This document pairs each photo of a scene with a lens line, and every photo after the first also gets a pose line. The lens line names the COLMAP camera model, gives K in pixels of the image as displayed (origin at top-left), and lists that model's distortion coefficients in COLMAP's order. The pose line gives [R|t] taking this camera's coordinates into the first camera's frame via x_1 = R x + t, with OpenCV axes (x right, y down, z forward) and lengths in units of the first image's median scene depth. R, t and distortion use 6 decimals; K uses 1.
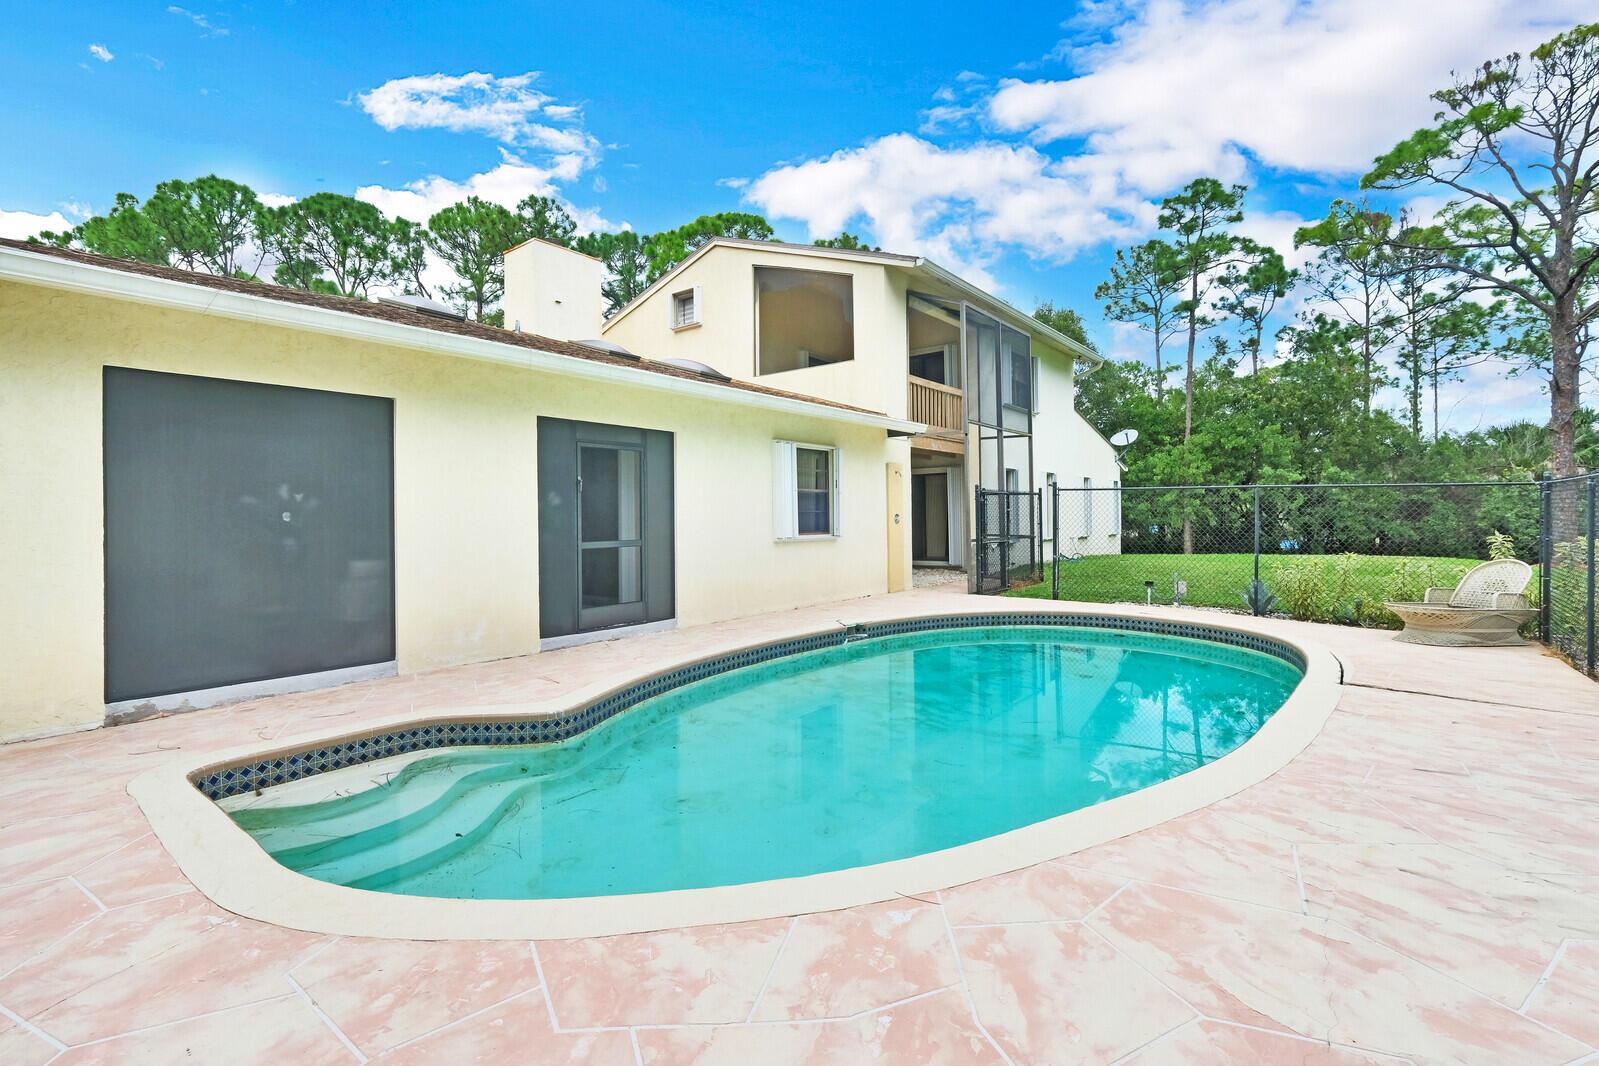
lens RADIAL K [[719.1, 0, 805.4], [0, 719.1, 525.9], [0, 0, 1]] dist [0.001176, -0.000133]
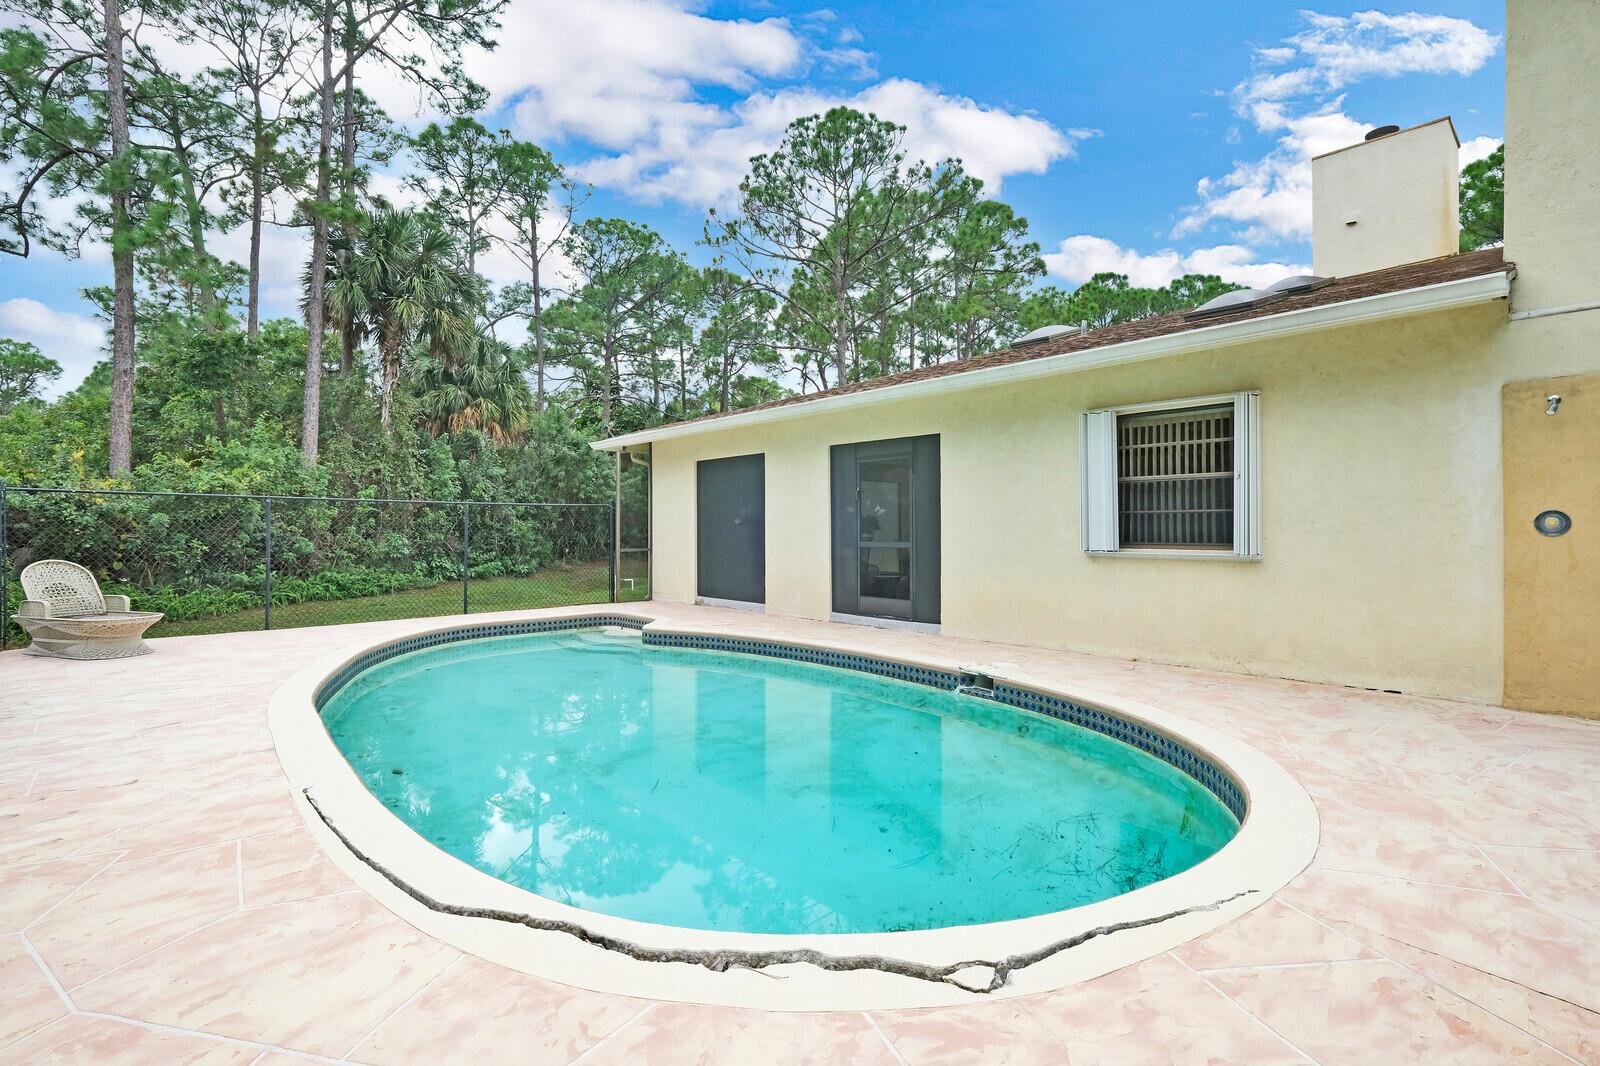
lens RADIAL K [[719.5, 0, 805.9], [0, 719.5, 525.9], [0, 0, 1]] dist [0.001176, -0.000133]
pose [[-0.116472, 0.012534, -0.993115, 0.897566], [-0.007741, 0.999879, 0.013527, -0.018846], [0.993164, 0.009263, -0.116361, 1.033134]]
